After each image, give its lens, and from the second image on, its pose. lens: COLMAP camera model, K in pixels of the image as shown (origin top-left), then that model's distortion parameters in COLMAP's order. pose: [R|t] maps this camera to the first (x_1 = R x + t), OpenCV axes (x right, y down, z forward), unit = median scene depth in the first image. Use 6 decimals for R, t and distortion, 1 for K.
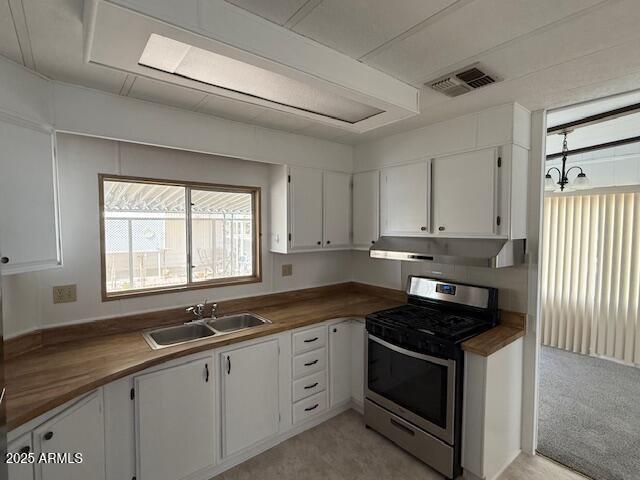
lens RADIAL K [[315.5, 0, 320.0], [0, 315.5, 240.0], [0, 0, 1]] dist [0.001482, 0.000166]
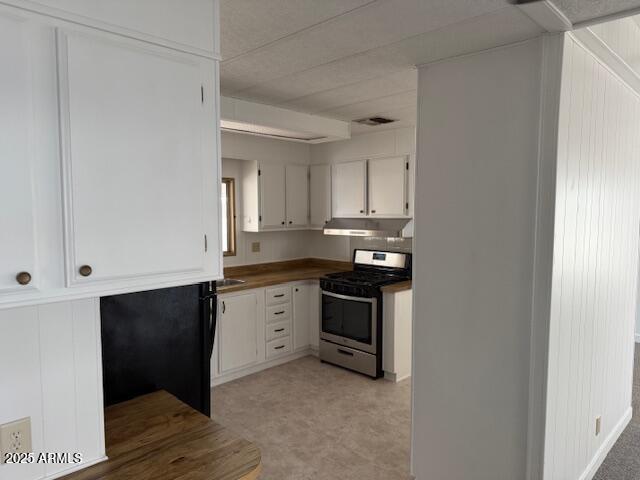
lens RADIAL K [[446.2, 0, 320.0], [0, 446.2, 240.0], [0, 0, 1]] dist [0.000810, -0.000061]
pose [[0.993796, -0.011311, 0.110643, -0.059149], [0.008328, 0.999590, 0.027379, 0.030807], [-0.110908, -0.026288, 0.993483, -0.844277]]
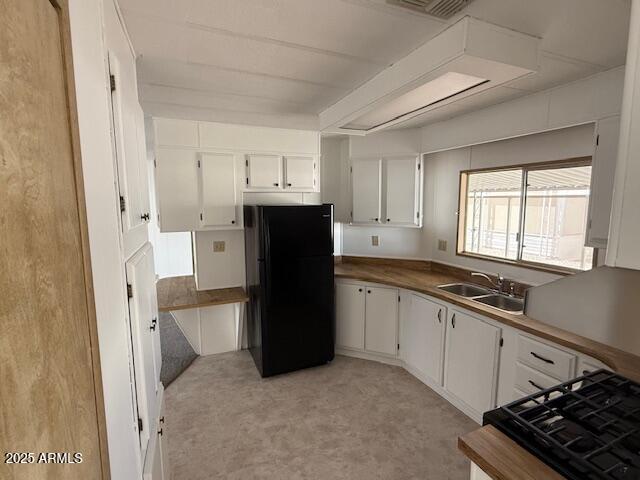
lens RADIAL K [[315.5, 0, 320.0], [0, 315.5, 240.0], [0, 0, 1]] dist [0.001482, 0.000166]
pose [[-0.276258, 0.115716, -0.954092, 0.796537], [-0.040442, 0.990446, 0.131835, -0.045484], [0.960232, 0.075006, -0.268939, 0.644920]]
